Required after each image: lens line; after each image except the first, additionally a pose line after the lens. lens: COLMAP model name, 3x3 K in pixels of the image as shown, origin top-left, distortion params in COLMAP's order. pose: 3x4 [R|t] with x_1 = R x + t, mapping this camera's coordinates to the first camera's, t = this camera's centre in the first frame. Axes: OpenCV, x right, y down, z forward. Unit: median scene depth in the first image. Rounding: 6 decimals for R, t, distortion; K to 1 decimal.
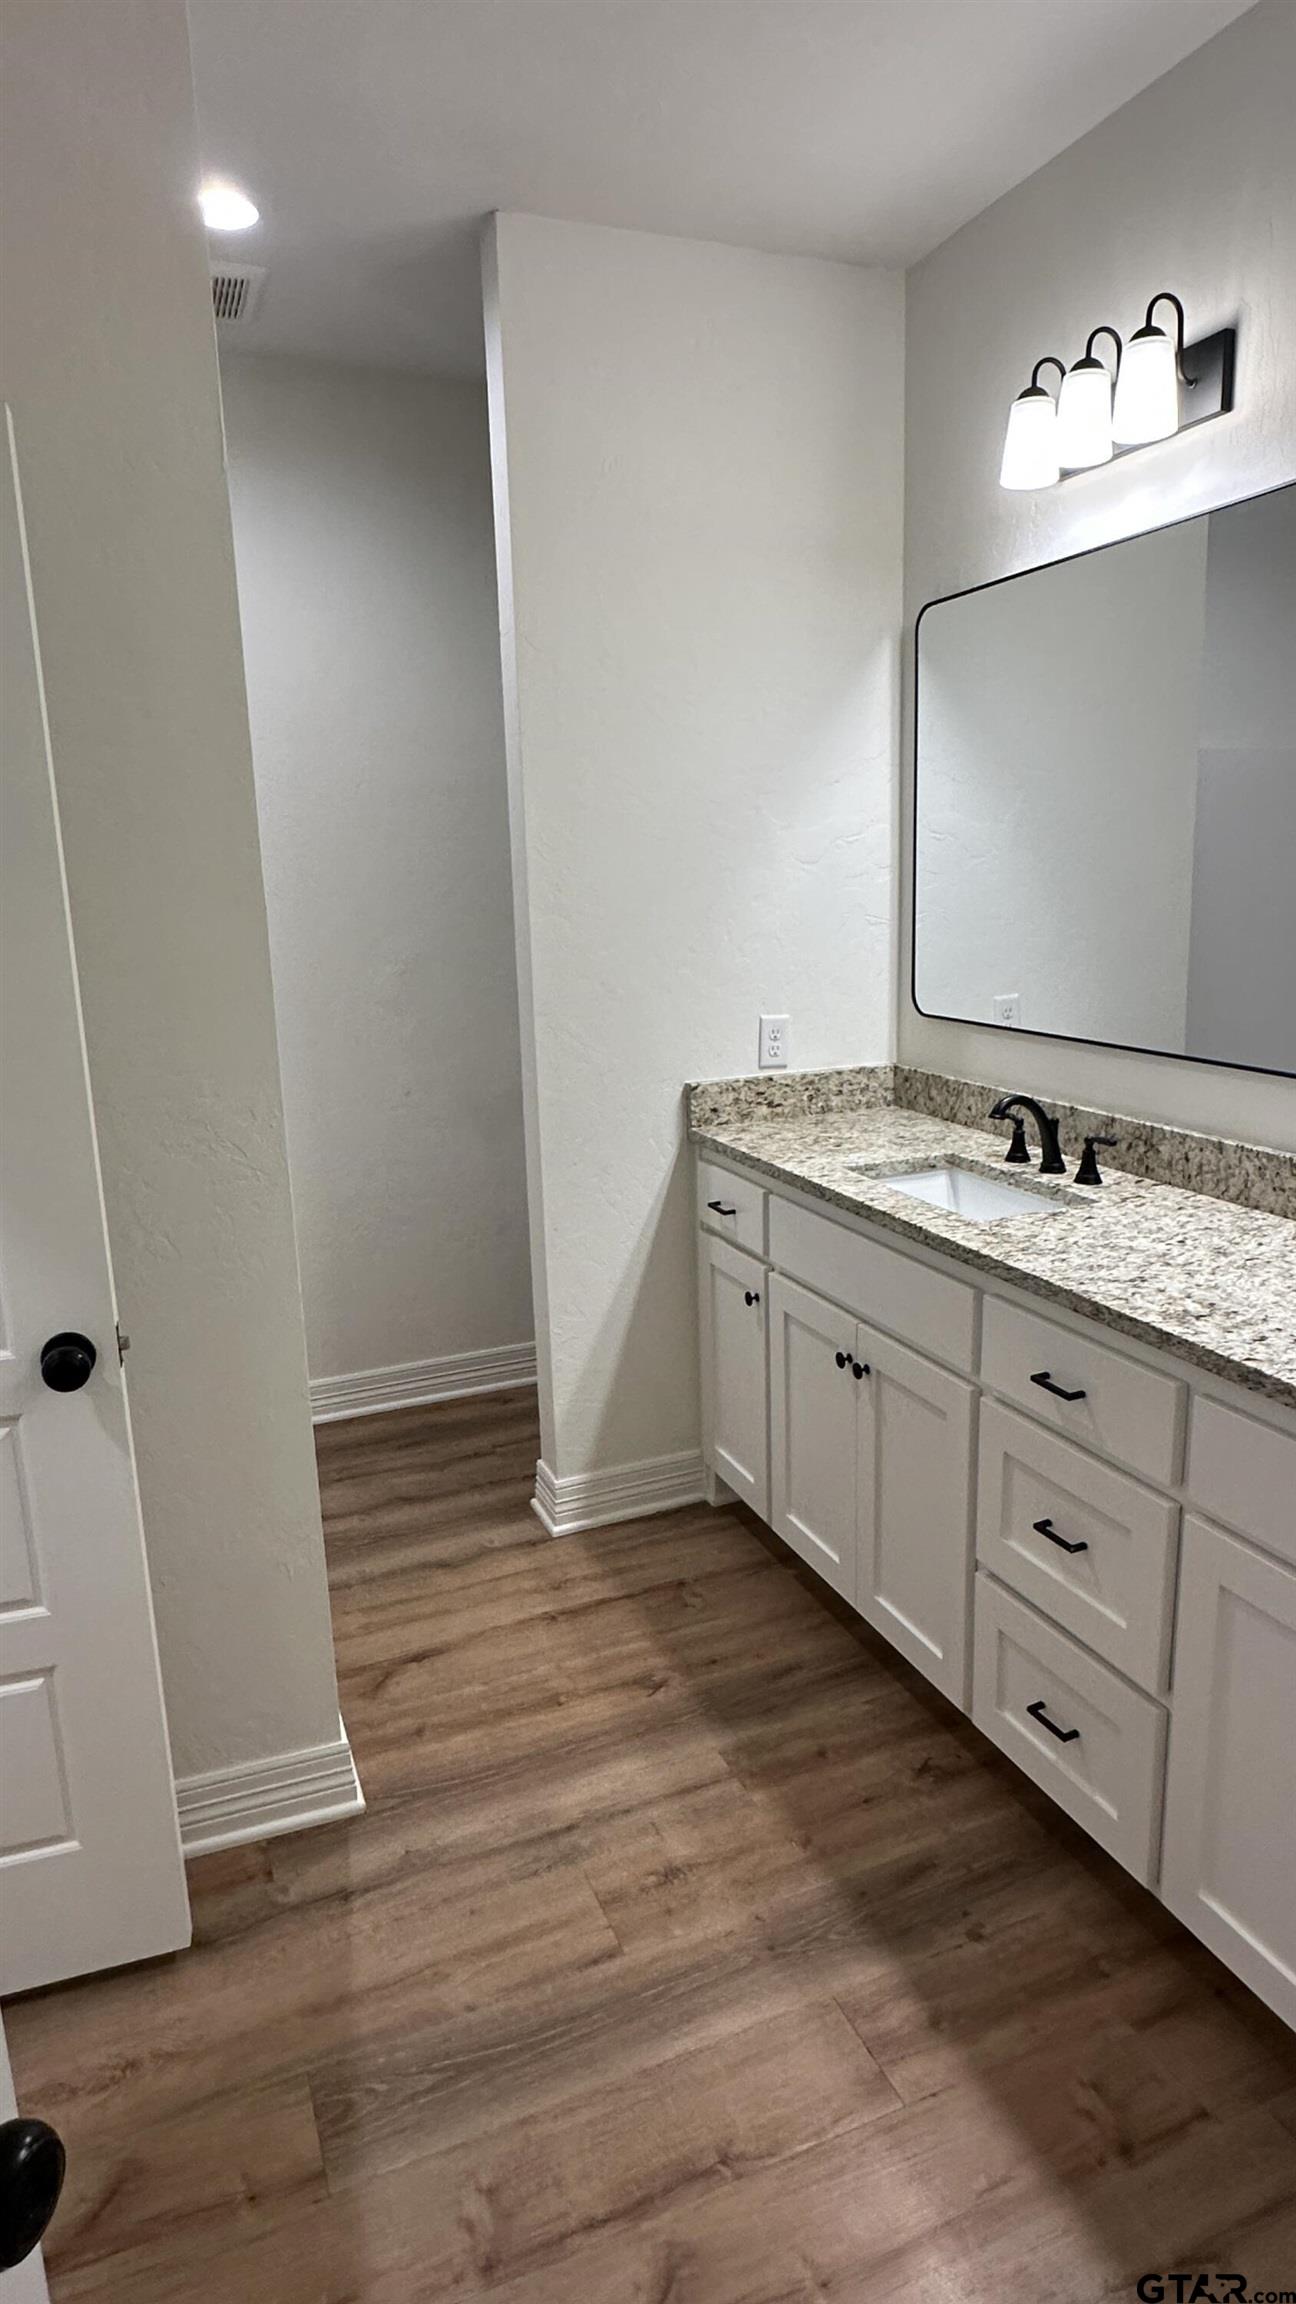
lens RADIAL K [[1327.2, 0, 648.0], [0, 1327.2, 1152.0], [0, 0, 1]] dist [0.021262, -0.000859]
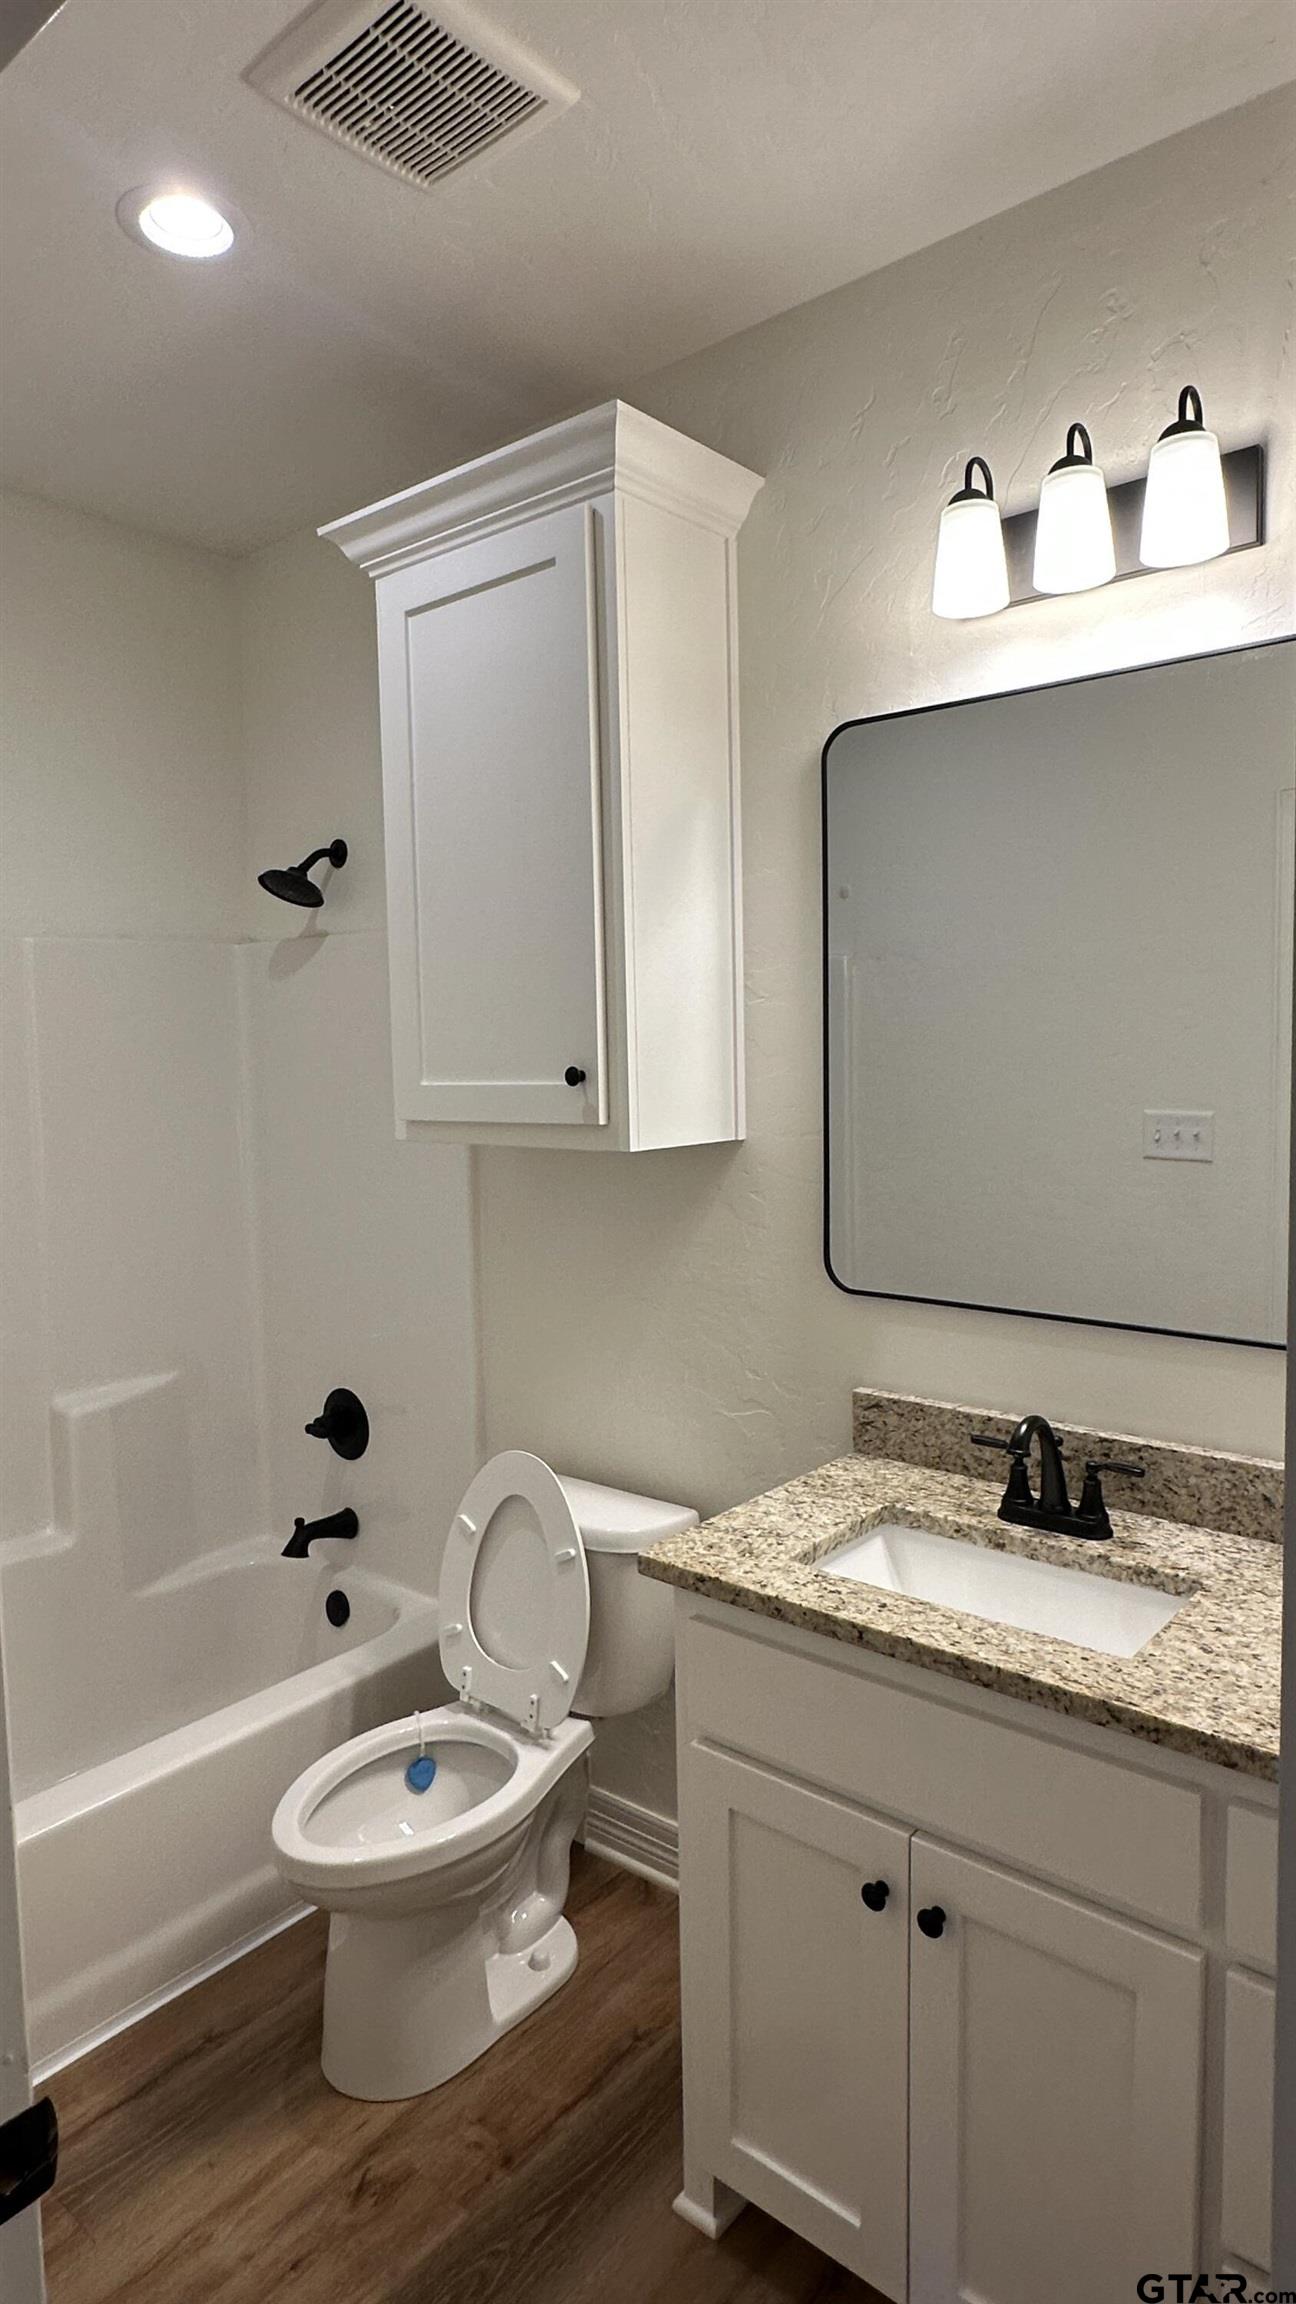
lens RADIAL K [[1272.1, 0, 646.1], [0, 1272.1, 1194.4], [0, 0, 1]] dist [-0.001454, -0.000231]
pose [[0.893275, -0.015081, 0.449258, -0.195825], [0.074674, 0.990529, -0.115225, -0.098203], [-0.443265, 0.136476, 0.885940, 0.467847]]
